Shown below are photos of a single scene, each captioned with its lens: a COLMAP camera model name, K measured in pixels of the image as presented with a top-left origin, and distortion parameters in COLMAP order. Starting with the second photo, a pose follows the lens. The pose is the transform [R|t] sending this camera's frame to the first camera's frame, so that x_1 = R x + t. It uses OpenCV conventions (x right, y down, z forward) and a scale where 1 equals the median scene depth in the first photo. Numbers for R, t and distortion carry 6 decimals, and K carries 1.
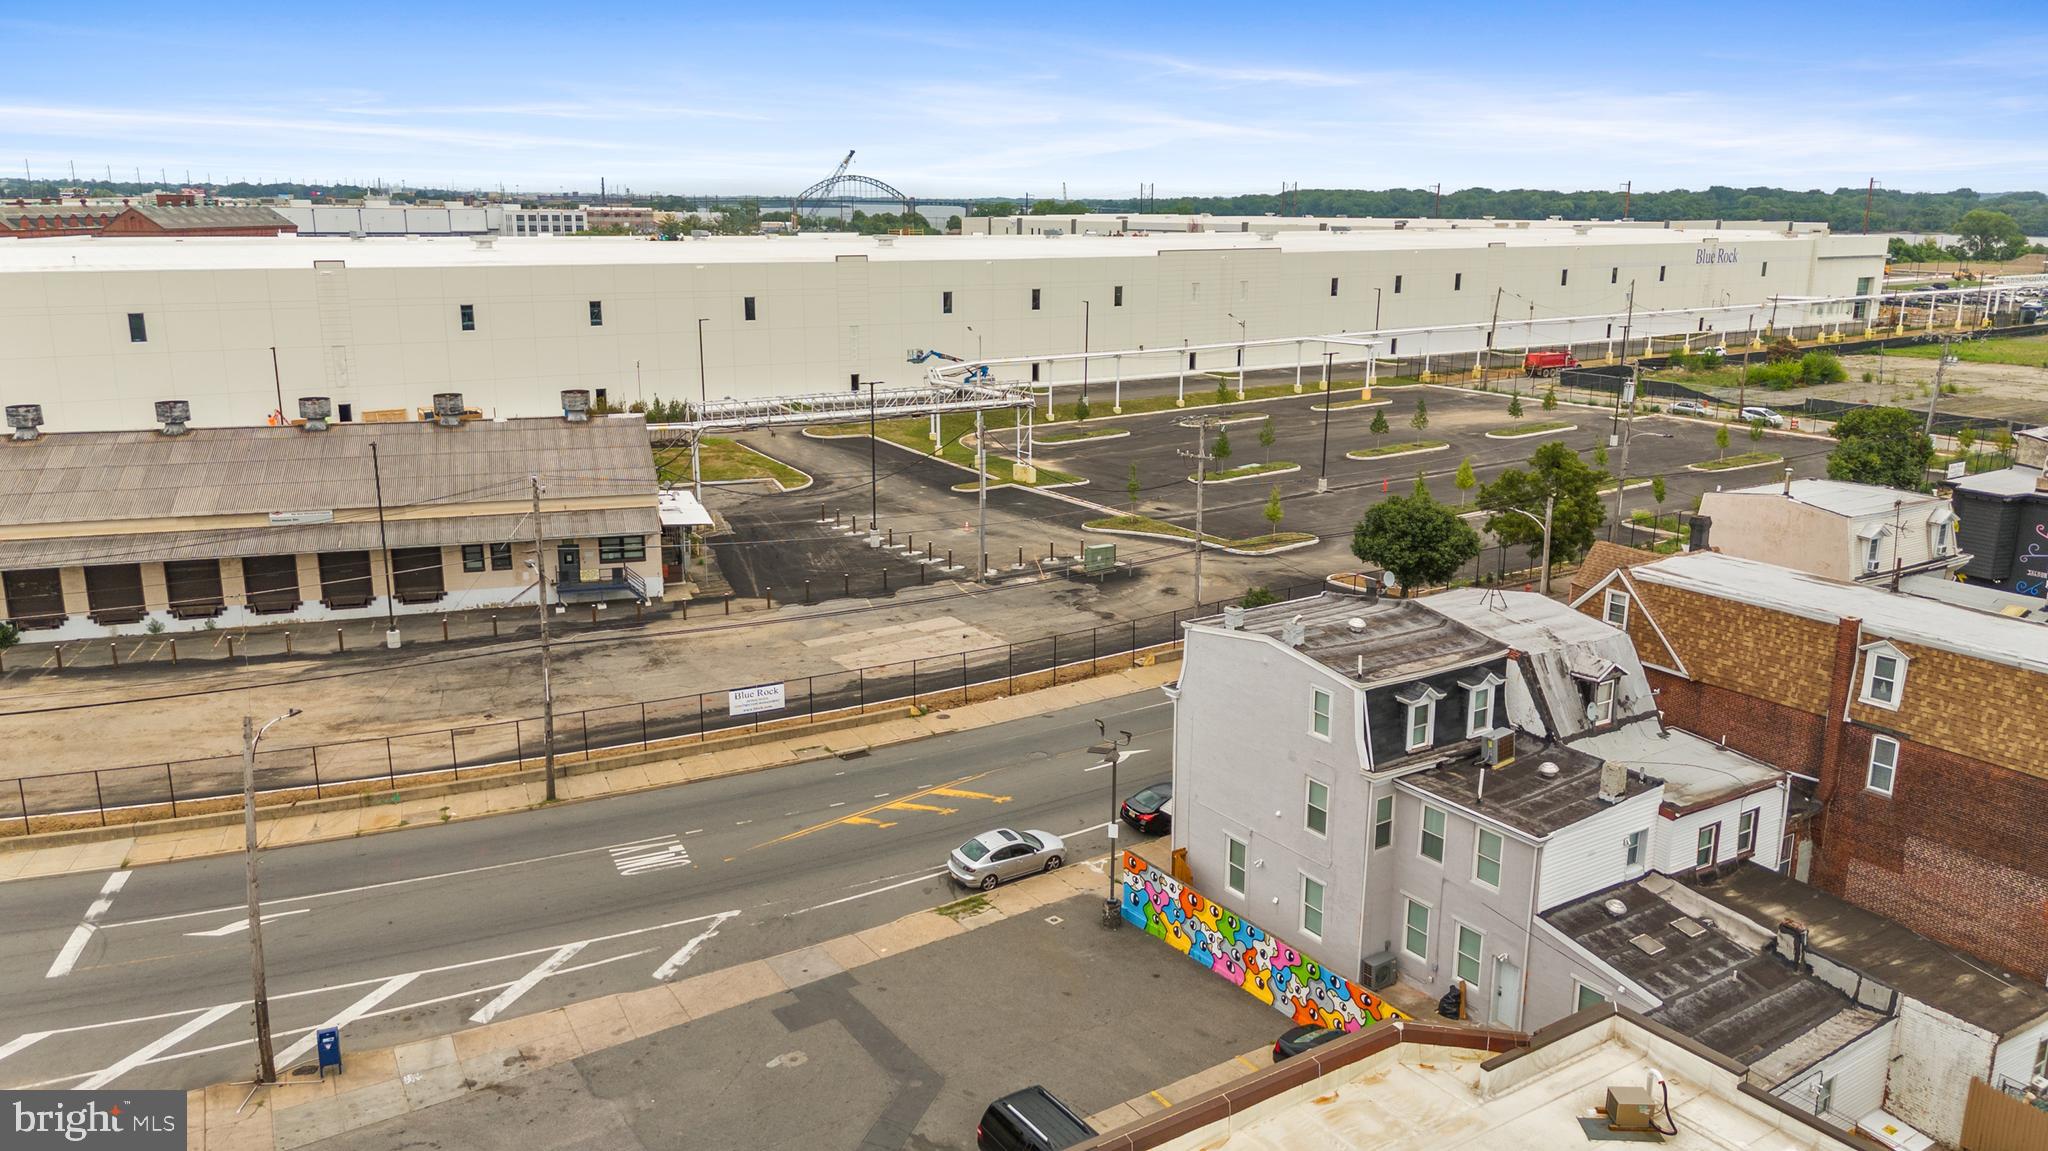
lens RADIAL K [[1515.2, 0, 1025.9], [0, 1515.2, 559.4], [0, 0, 1]] dist [0.080850, -0.083121]
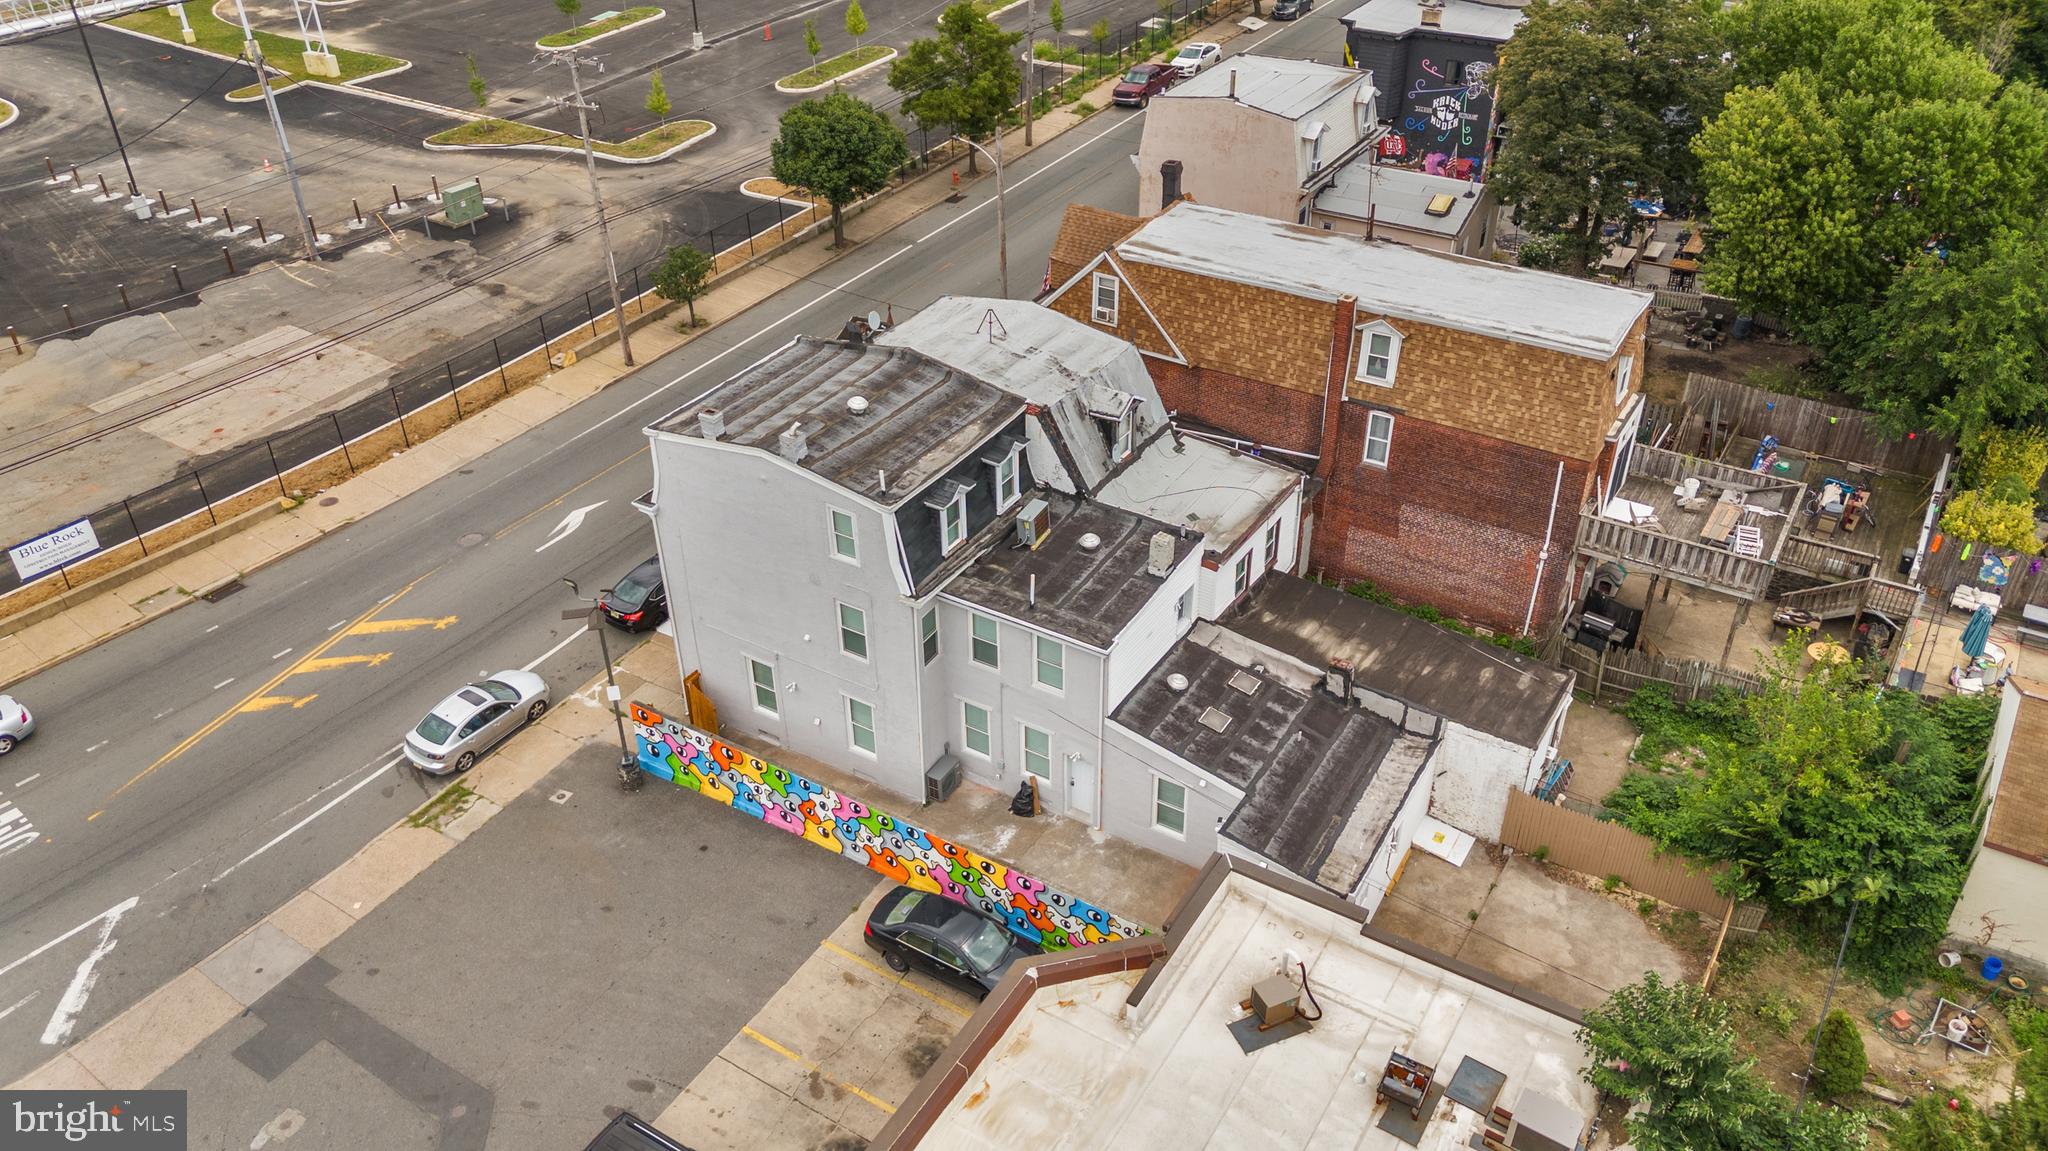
lens RADIAL K [[1515.2, 0, 1028.4], [0, 1515.2, 568.9], [0, 0, 1]] dist [0.080850, -0.083121]
pose [[0.909591, -0.242283, 0.337555, -0.001424], [0.111987, 0.925284, 0.362365, -0.166876], [-0.400129, -0.291803, 0.868762, 0.208479]]
